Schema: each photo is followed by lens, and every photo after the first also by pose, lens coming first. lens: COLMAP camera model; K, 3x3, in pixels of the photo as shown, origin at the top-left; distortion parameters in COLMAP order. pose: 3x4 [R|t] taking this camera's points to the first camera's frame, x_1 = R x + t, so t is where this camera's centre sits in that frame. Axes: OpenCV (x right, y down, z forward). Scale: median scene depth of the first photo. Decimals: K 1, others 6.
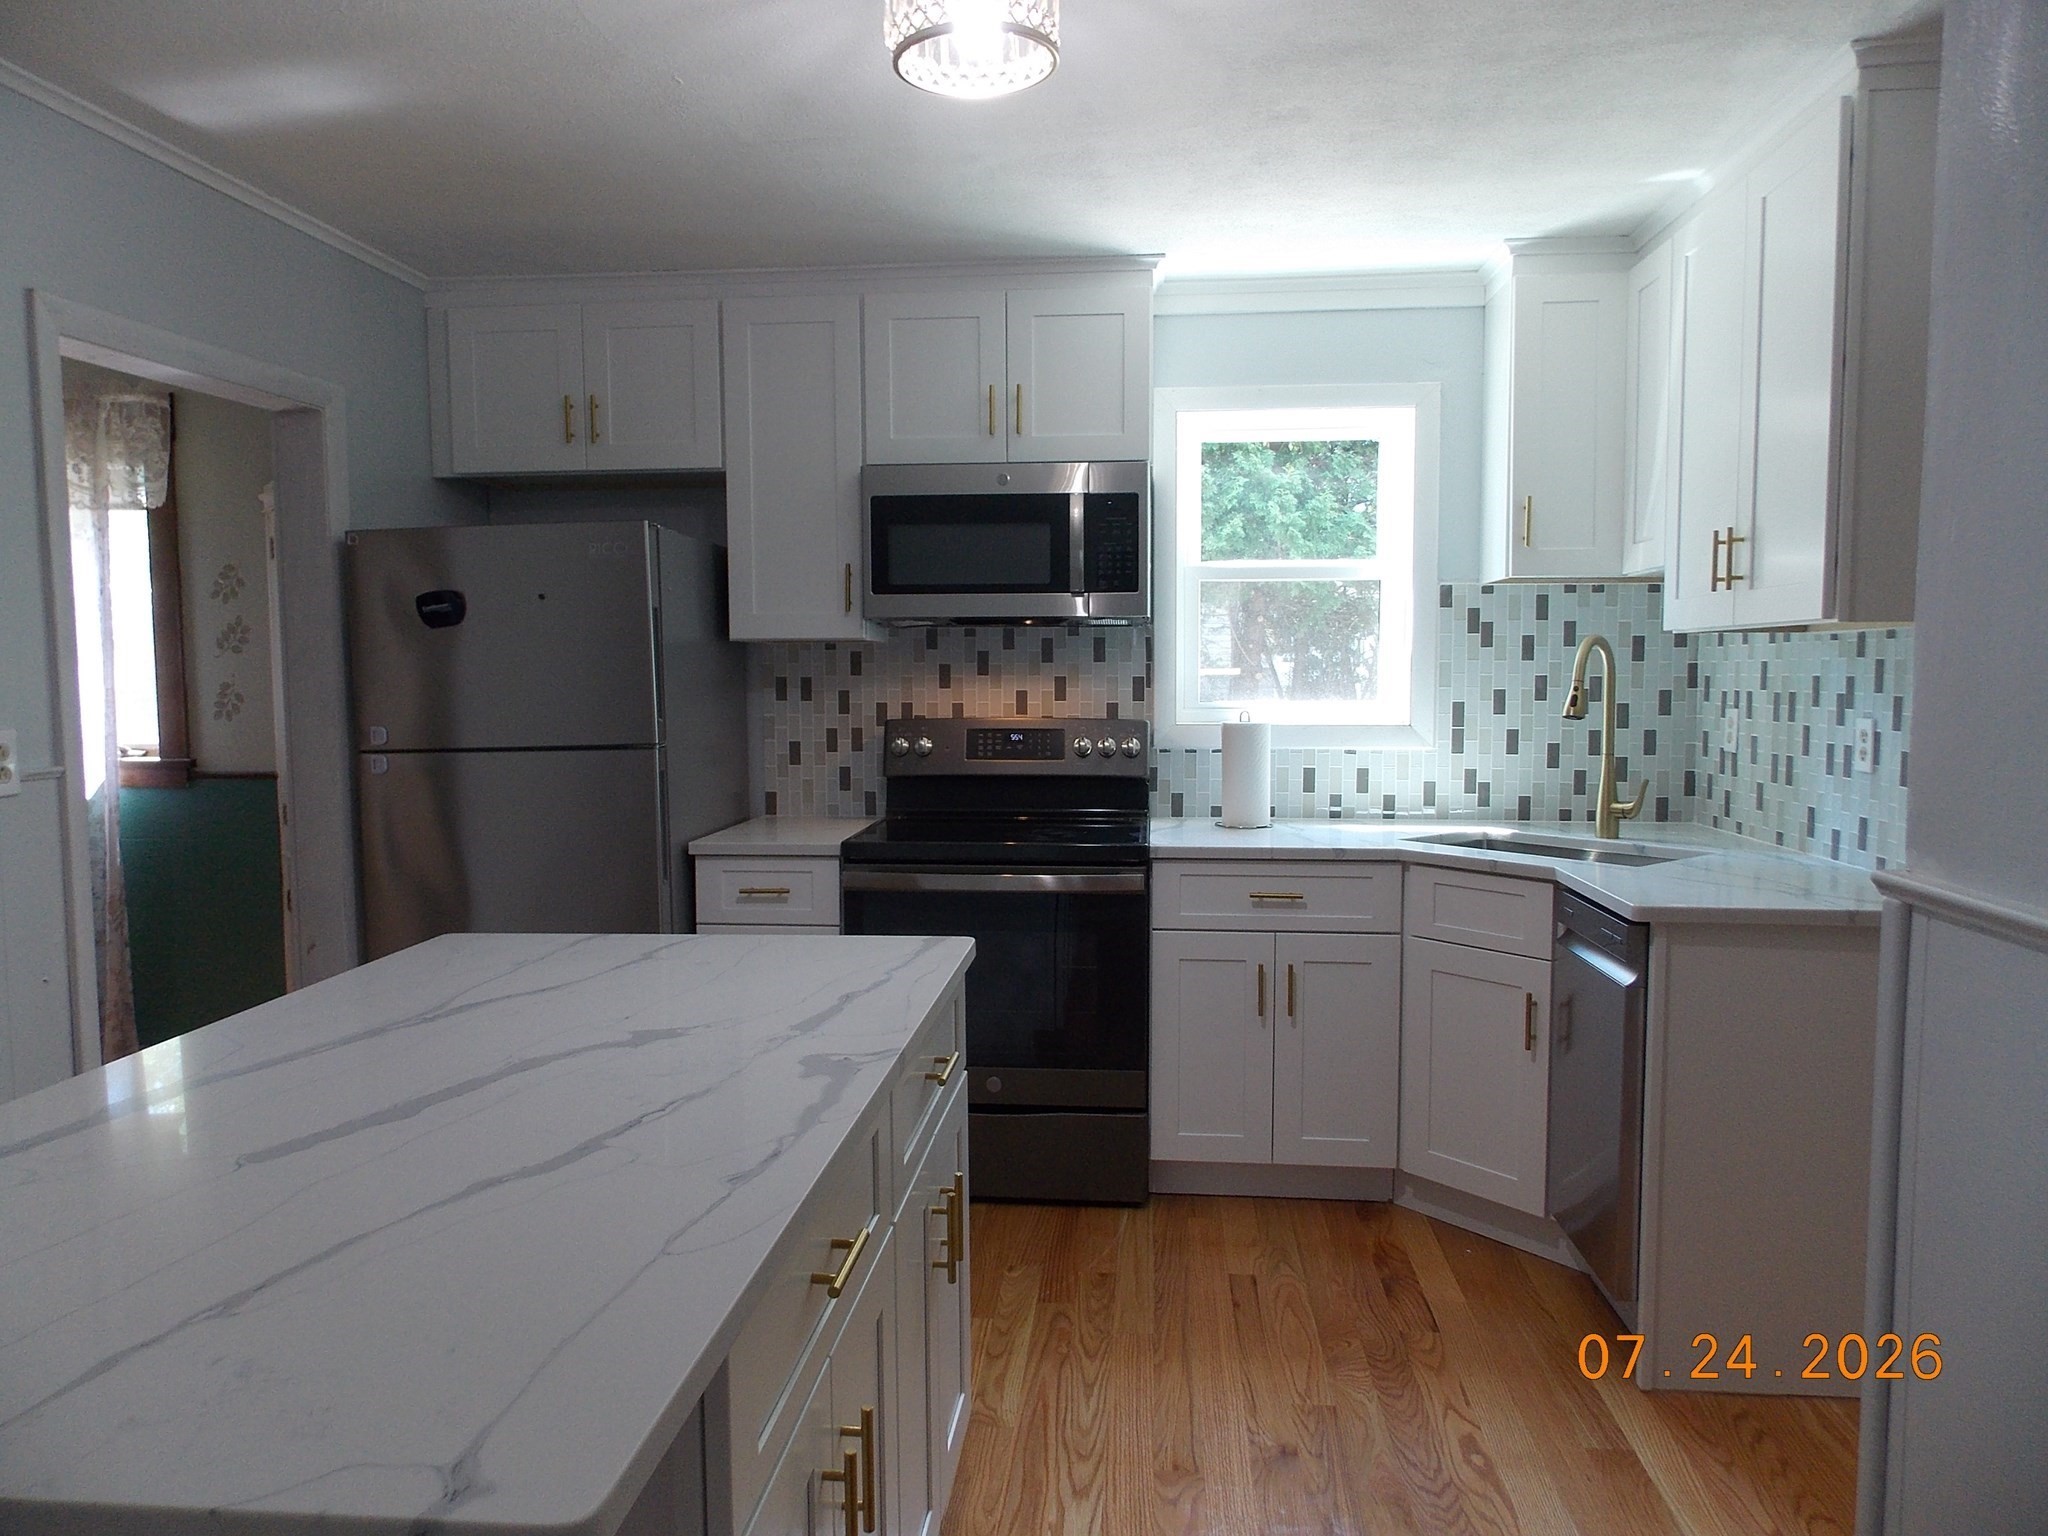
lens RADIAL K [[1355.4, 0, 1025.7], [0, 1355.4, 767.0], [0, 0, 1]] dist [0.010138, 0.001166]
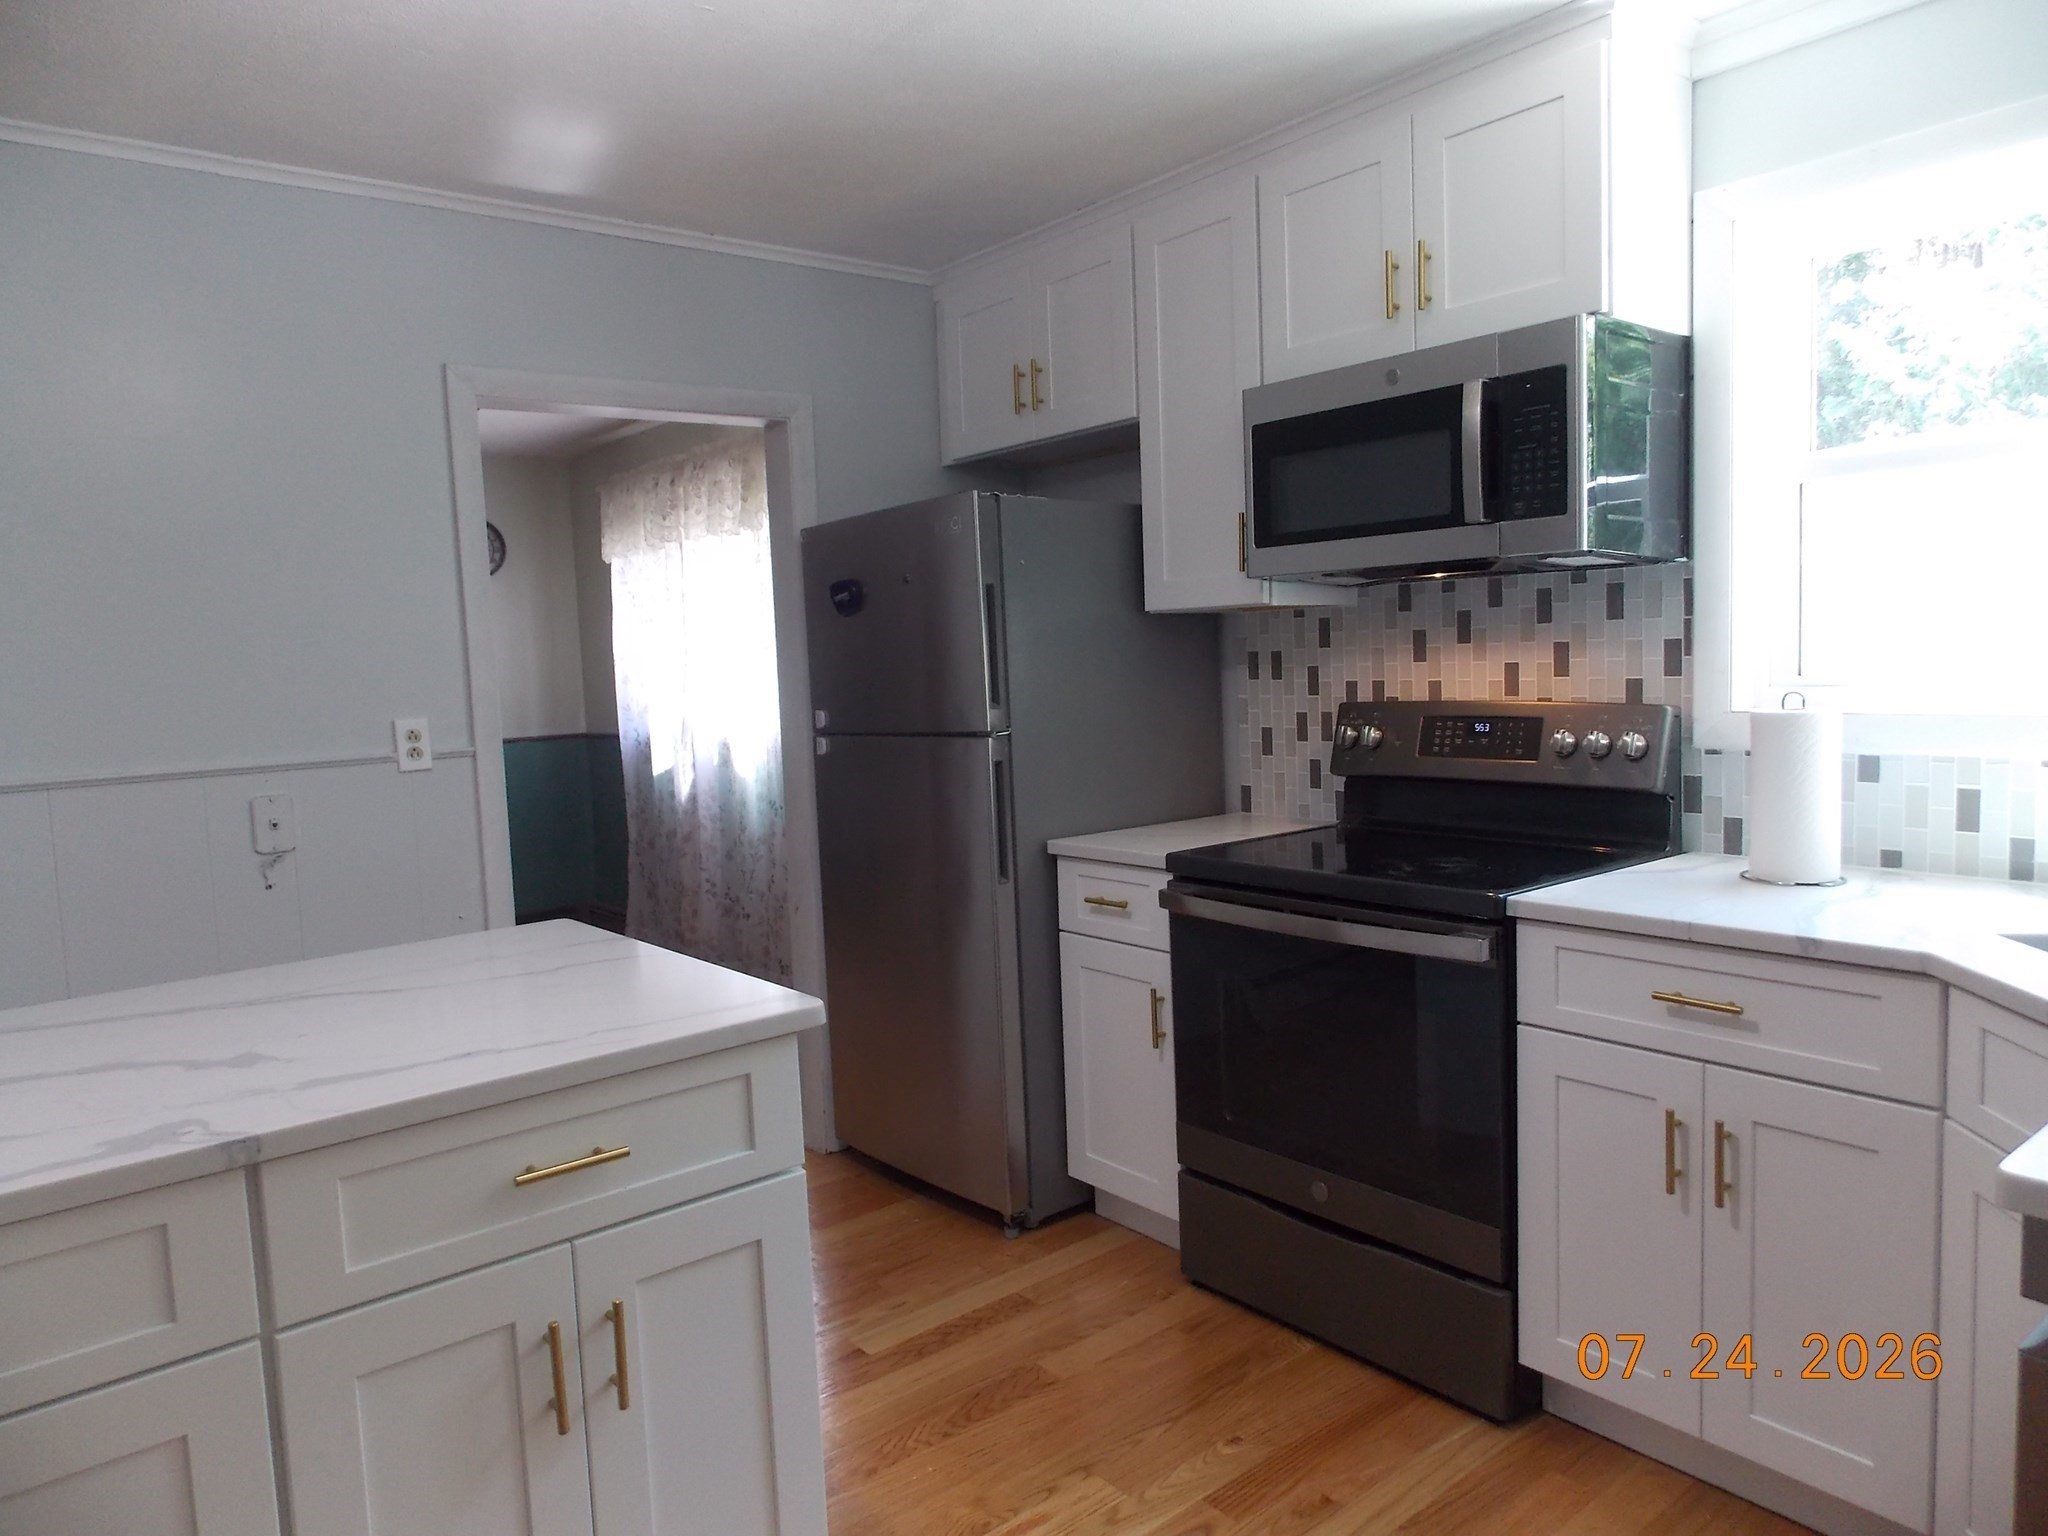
lens RADIAL K [[1355.4, 0, 1028.2], [0, 1355.4, 770.4], [0, 0, 1]] dist [0.010138, 0.001166]
pose [[0.706761, 0.038268, -0.706417, 0.335052], [-0.017357, 0.999173, 0.036761, -0.021509], [0.707240, -0.013720, 0.706841, 0.307484]]
